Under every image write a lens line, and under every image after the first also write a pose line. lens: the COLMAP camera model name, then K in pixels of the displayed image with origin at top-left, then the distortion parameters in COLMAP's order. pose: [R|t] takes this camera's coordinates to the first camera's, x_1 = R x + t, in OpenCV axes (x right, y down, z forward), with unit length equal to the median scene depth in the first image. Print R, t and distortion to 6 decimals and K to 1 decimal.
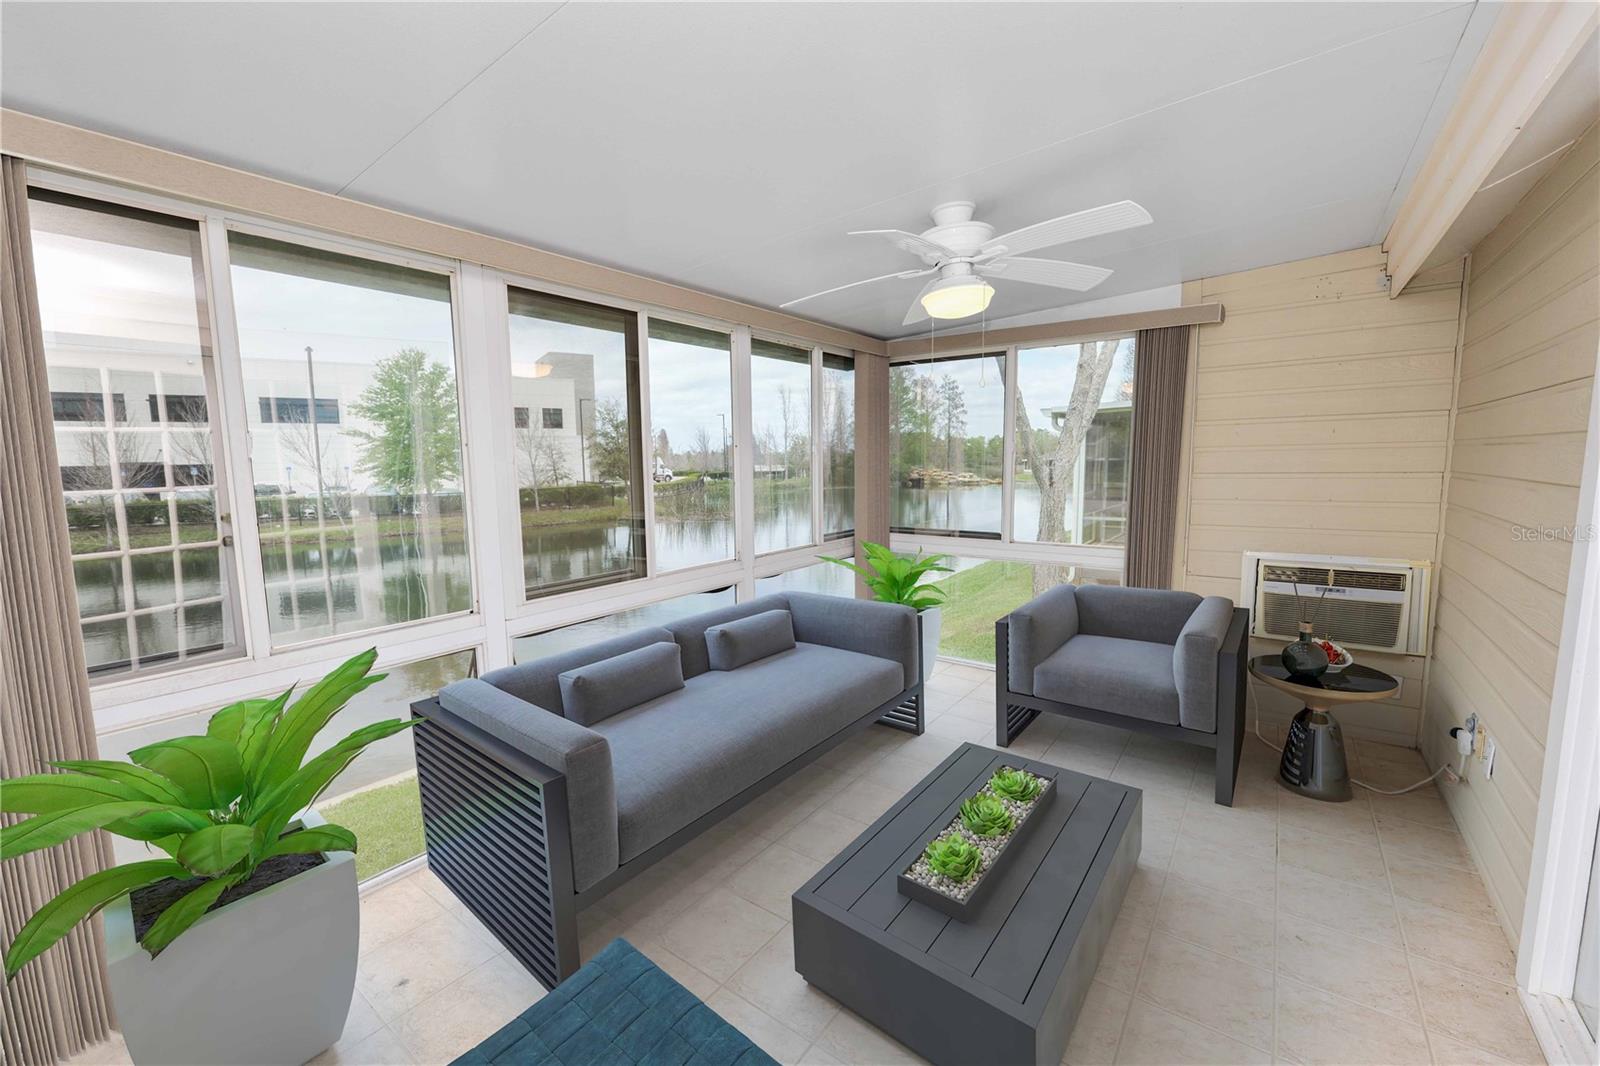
lens RADIAL K [[658.3, 0, 797.3], [0, 658.3, 528.1], [0, 0, 1]] dist [-0.002270, -0.000595]
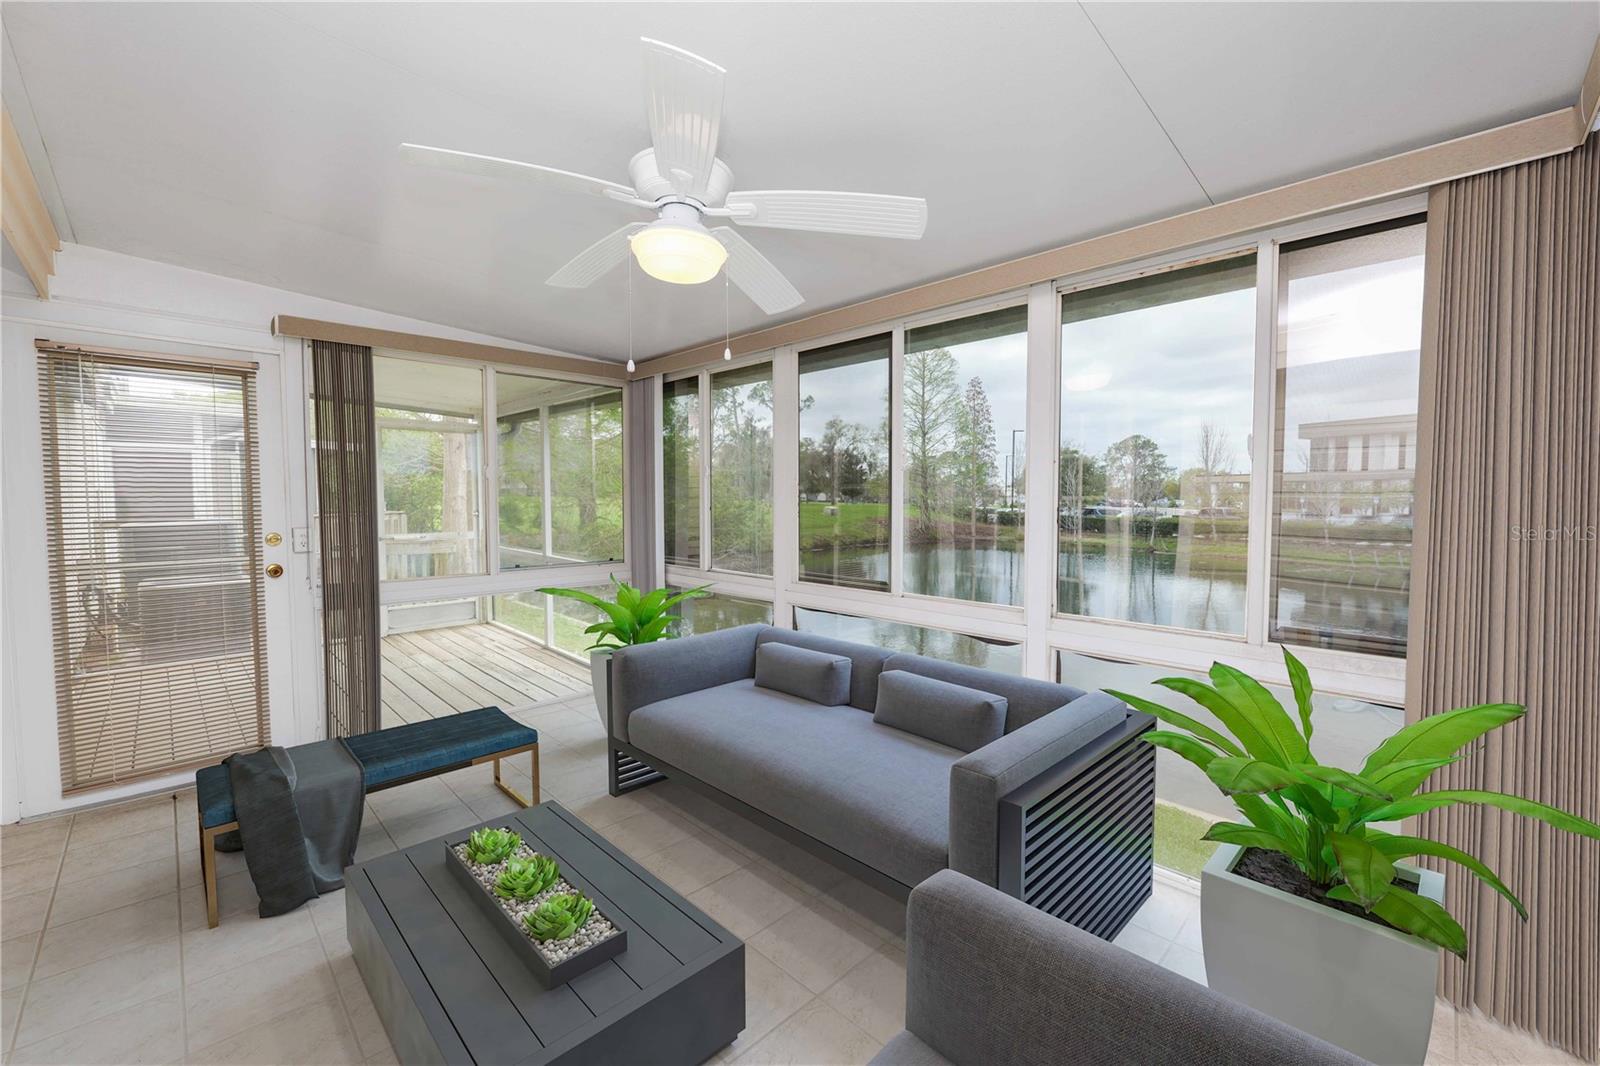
lens RADIAL K [[658.3, 0, 797.3], [0, 658.3, 528.1], [0, 0, 1]] dist [-0.002270, -0.000595]
pose [[-0.151550, 0.084784, -0.984807, 0.795820], [-0.079023, 0.992086, 0.097572, -0.125122], [0.985286, 0.092610, -0.143650, 1.057600]]
